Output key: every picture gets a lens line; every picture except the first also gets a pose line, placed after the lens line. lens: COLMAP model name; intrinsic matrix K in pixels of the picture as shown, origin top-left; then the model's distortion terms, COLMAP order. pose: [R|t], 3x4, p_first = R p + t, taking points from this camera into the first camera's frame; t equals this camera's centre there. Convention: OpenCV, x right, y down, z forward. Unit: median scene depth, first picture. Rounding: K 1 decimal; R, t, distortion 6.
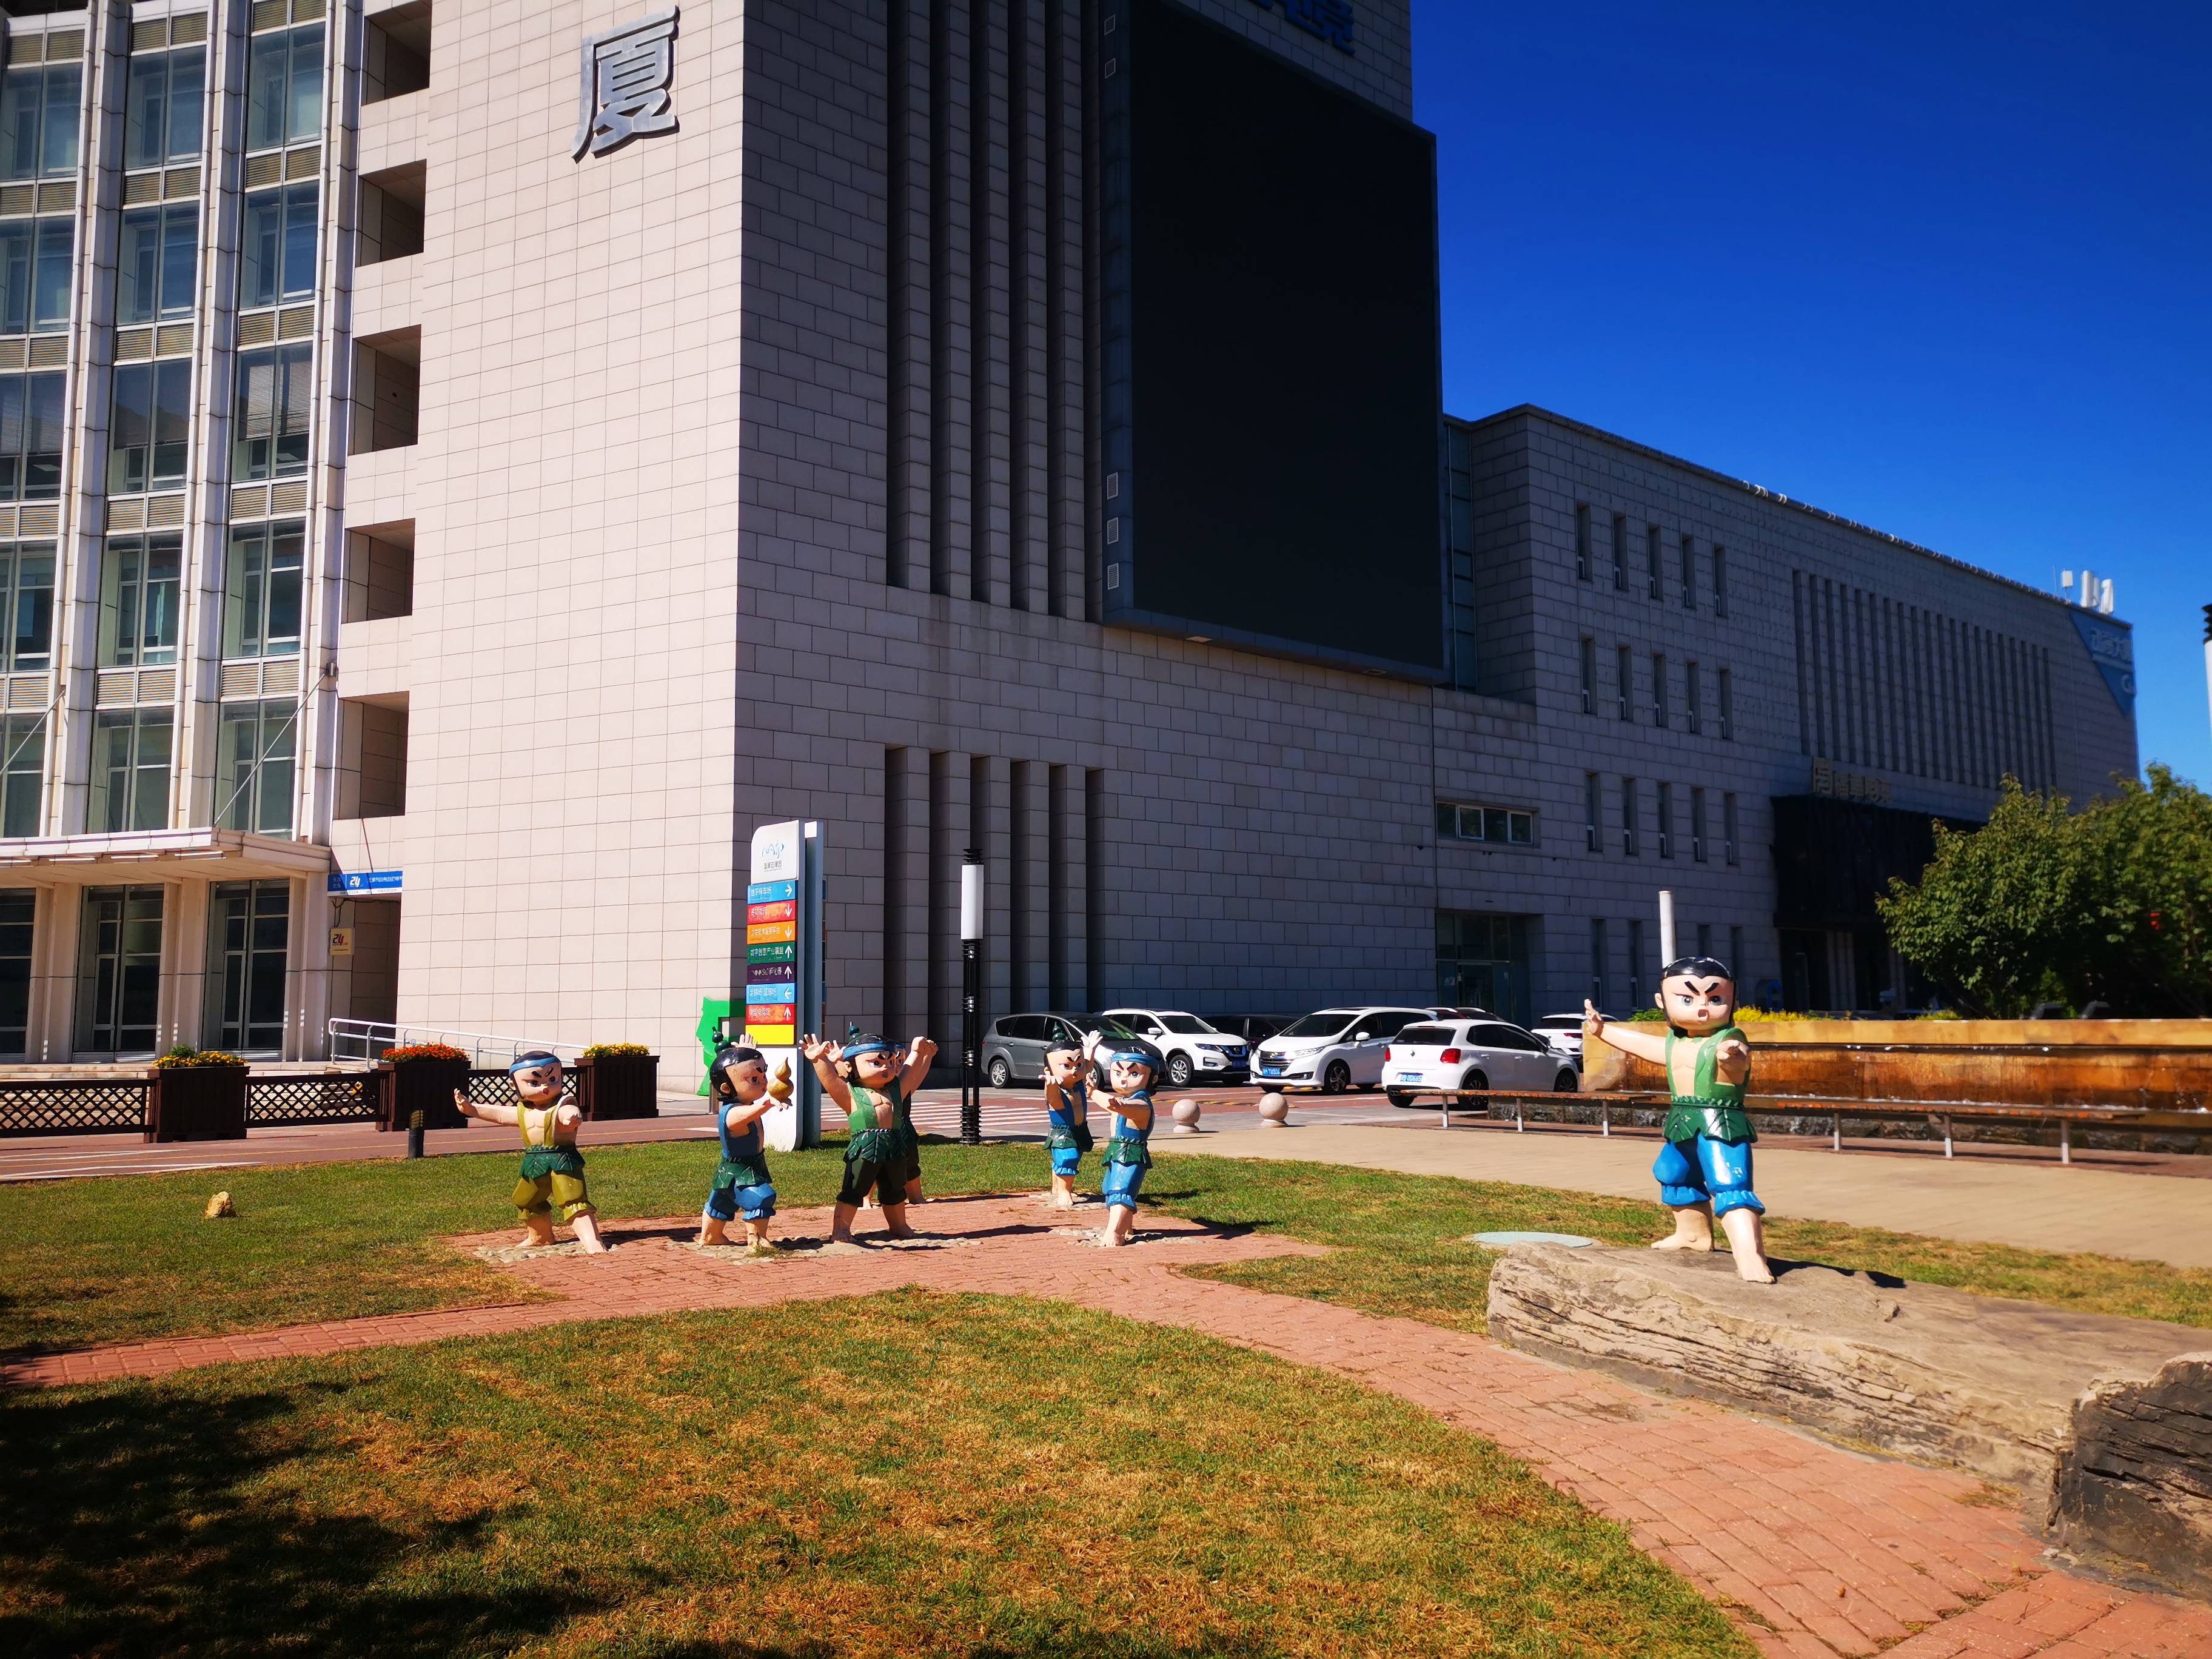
lens RADIAL K [[1664.0, 0, 1106.0], [0, 1664.0, 829.5], [0, 0, 1]] dist [0.017664, -0.012052]
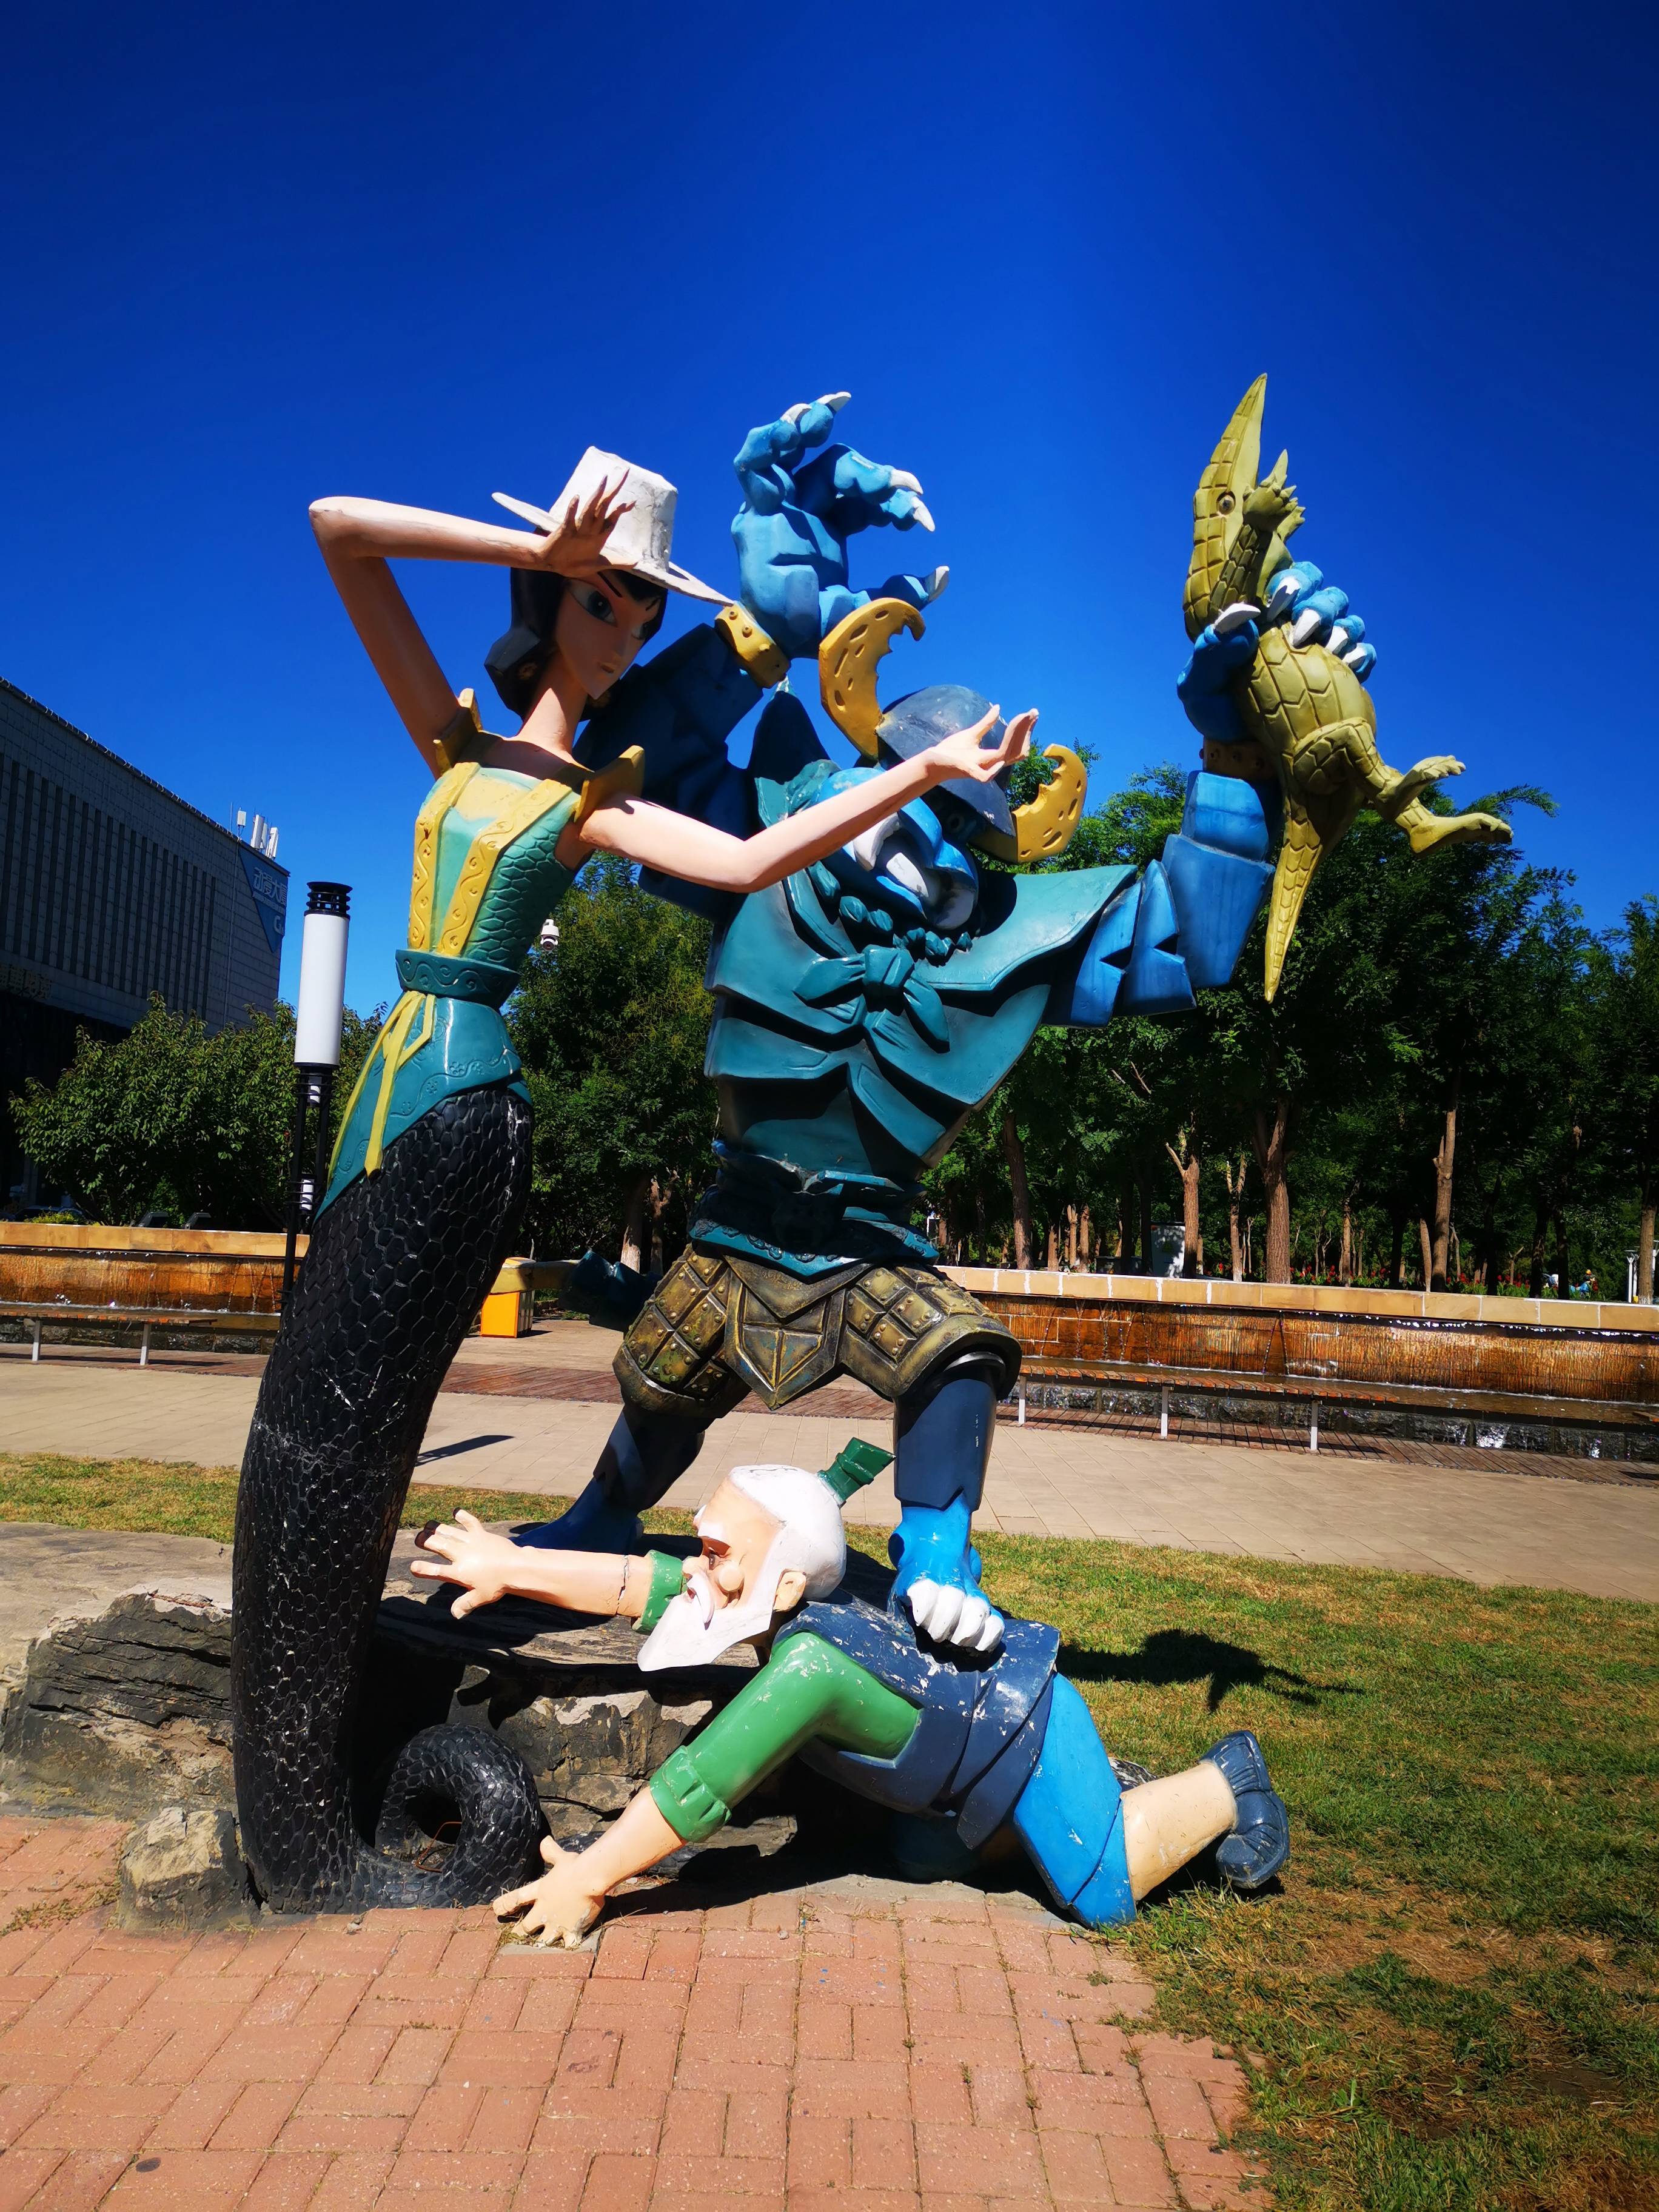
lens RADIAL K [[1664.0, 0, 819.5], [0, 1664.0, 1112.5], [0, 0, 1]] dist [0.017664, -0.012052]
pose [[0.641236, 0.097500, 0.761124, 0.019993], [-0.141859, 0.989860, -0.007287, -0.010579], [-0.754117, -0.103300, 0.648565, 0.000885]]
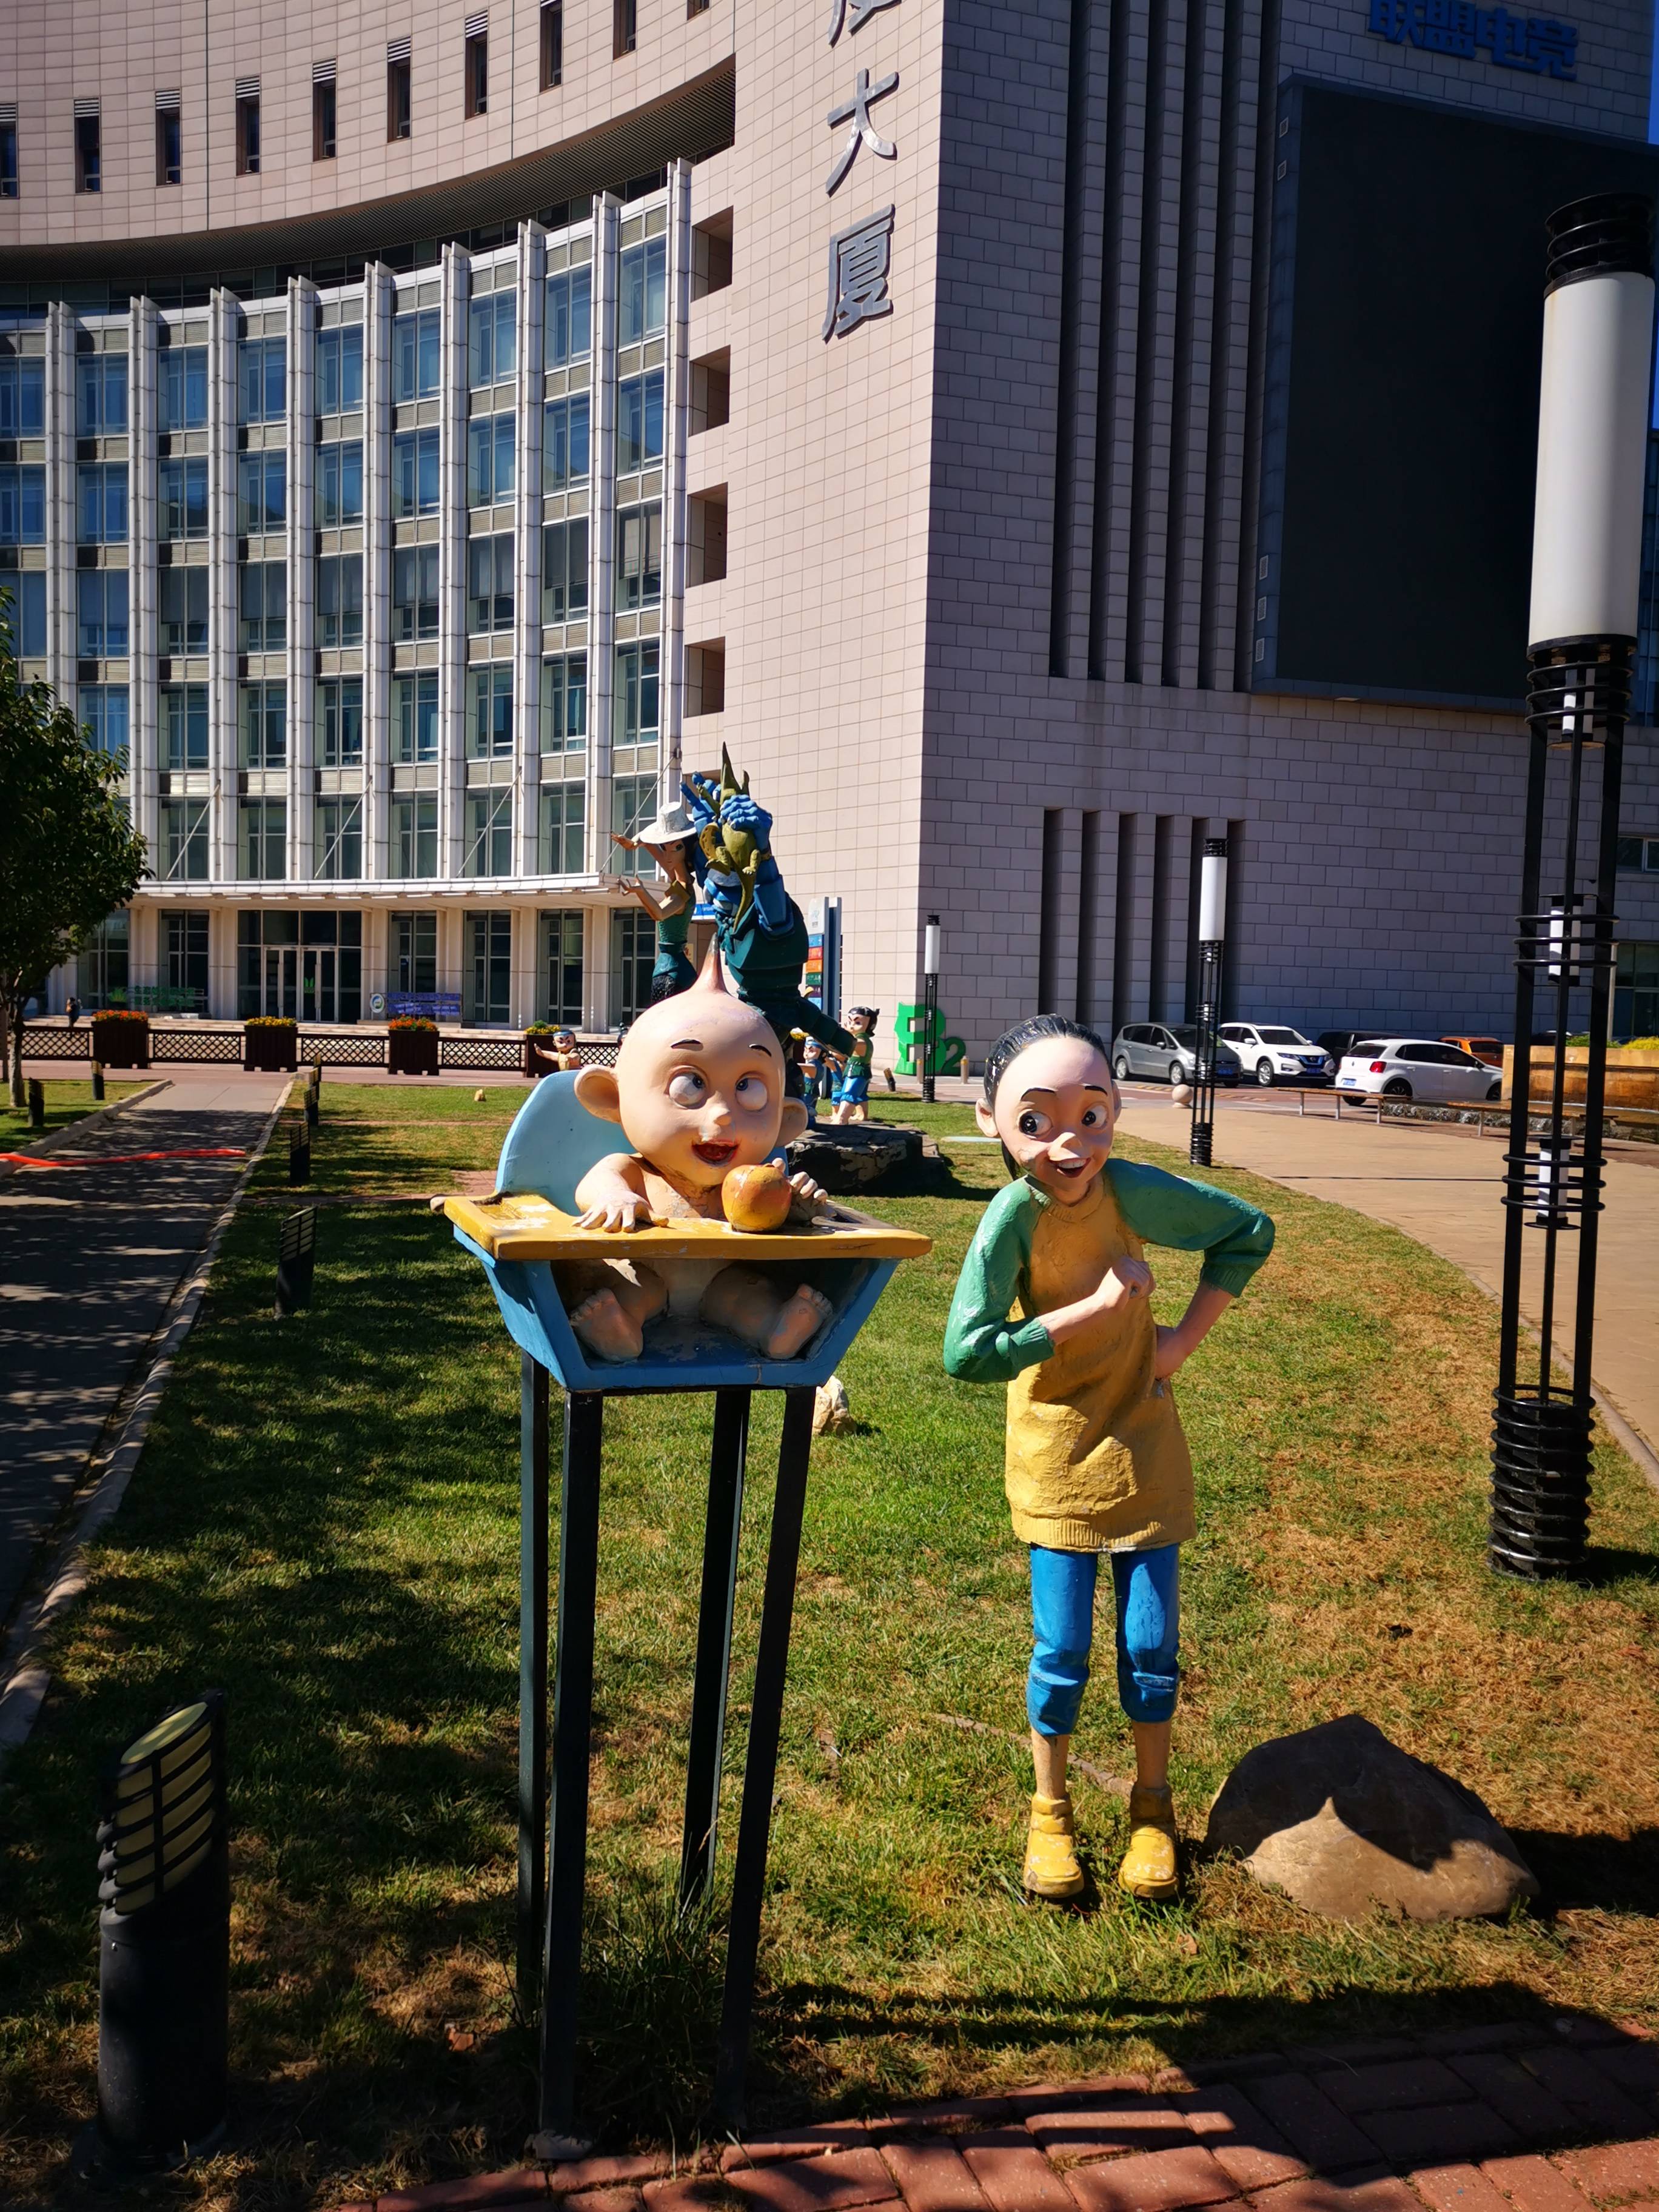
lens RADIAL K [[1664.0, 0, 819.5], [0, 1664.0, 1112.5], [0, 0, 1]] dist [0.017664, -0.012052]
pose [[0.907007, 0.058963, -0.416968, 0.223630], [0.011496, 0.986313, 0.164480, -0.028622], [0.420959, -0.153978, 0.893915, -0.209638]]
